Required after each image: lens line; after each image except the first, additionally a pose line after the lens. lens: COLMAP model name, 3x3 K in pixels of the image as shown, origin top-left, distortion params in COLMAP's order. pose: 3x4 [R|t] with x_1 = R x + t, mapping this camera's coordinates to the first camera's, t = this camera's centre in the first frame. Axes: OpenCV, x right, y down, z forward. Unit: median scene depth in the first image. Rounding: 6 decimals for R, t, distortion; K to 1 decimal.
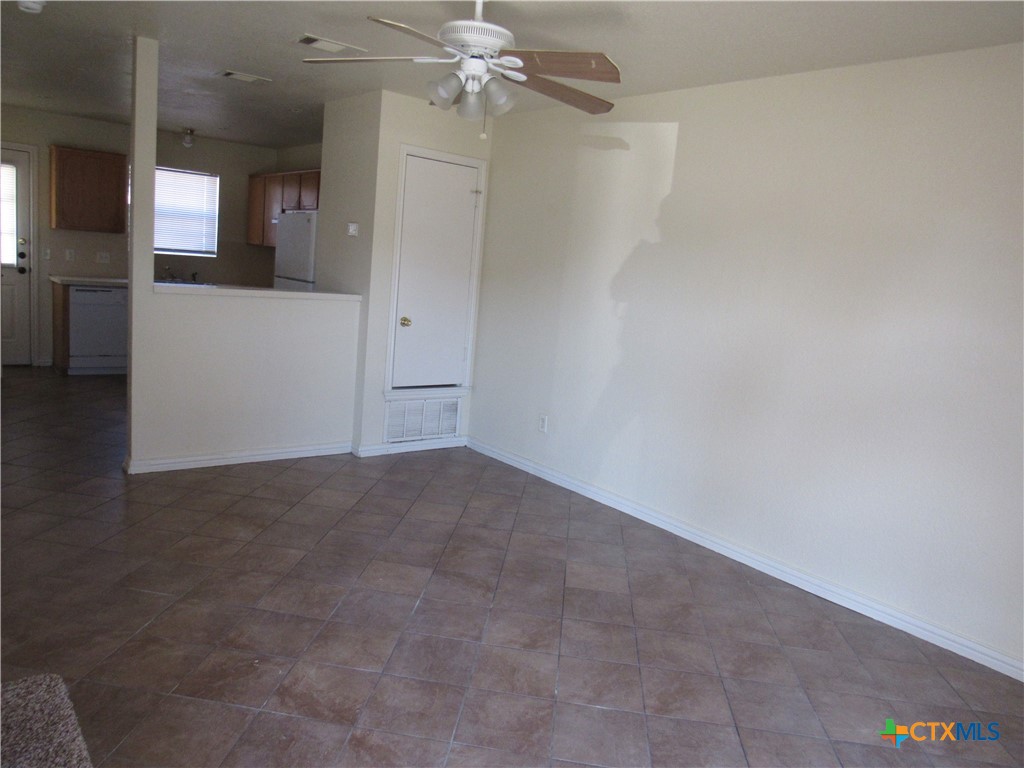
lens RADIAL K [[751.1, 0, 512.0], [0, 751.1, 384.0], [0, 0, 1]] dist [-0.025392, -0.002600]
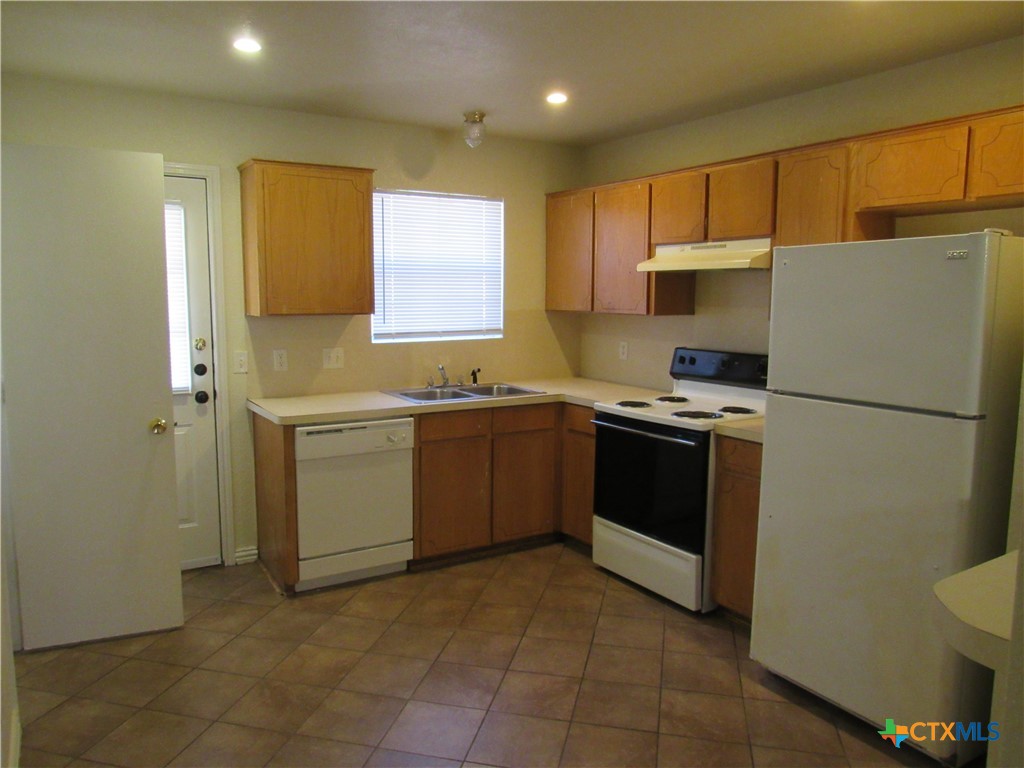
lens RADIAL K [[751.1, 0, 512.0], [0, 751.1, 384.0], [0, 0, 1]] dist [-0.025392, -0.002600]
pose [[0.987994, -0.070066, -0.137689, -0.351762], [0.063833, 0.996748, -0.049181, -0.118444], [0.140687, 0.039802, 0.989254, 0.479193]]
